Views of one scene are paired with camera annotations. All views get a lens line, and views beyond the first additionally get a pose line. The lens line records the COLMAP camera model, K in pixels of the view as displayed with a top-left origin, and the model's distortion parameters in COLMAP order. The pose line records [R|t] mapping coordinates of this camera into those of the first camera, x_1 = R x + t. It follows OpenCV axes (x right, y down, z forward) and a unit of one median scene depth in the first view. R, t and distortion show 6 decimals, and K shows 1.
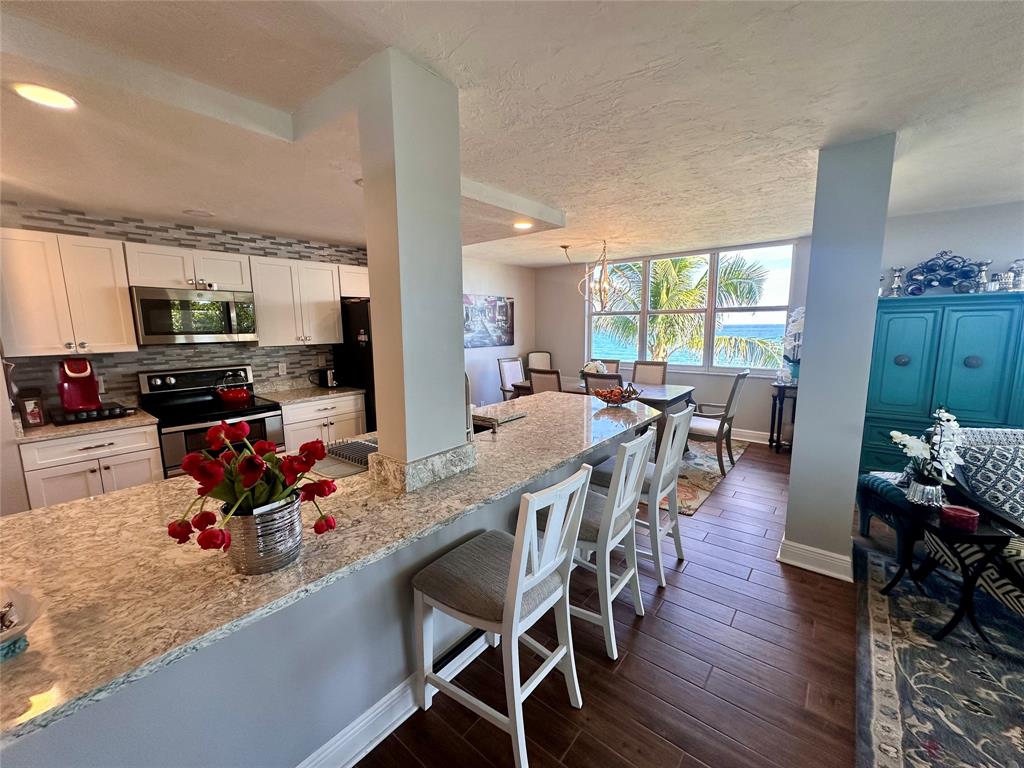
lens RADIAL K [[408.5, 0, 509.7], [0, 408.5, 384.6], [0, 0, 1]] dist [-0.000236, -0.000096]
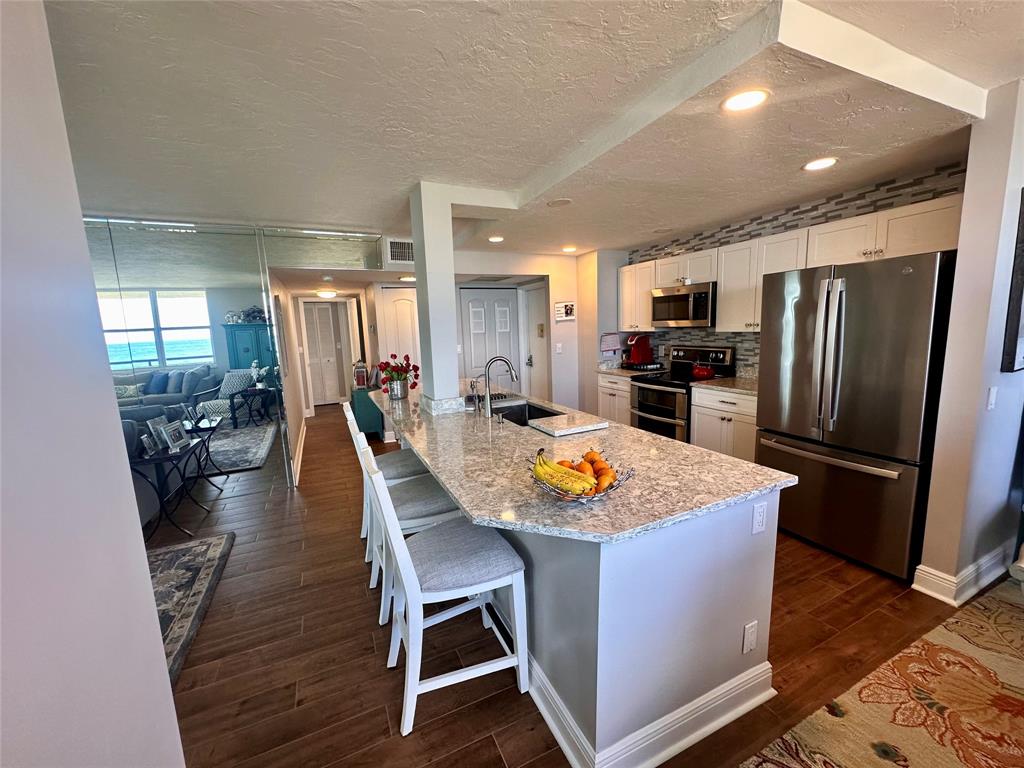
lens RADIAL K [[408.5, 0, 509.8], [0, 408.5, 382.1], [0, 0, 1]] dist [-0.000236, -0.000096]
pose [[-0.431476, 0.156986, -0.888360, 0.616668], [-0.083304, 0.973602, 0.212510, -0.151233], [0.898270, 0.165697, -0.407008, 0.997187]]
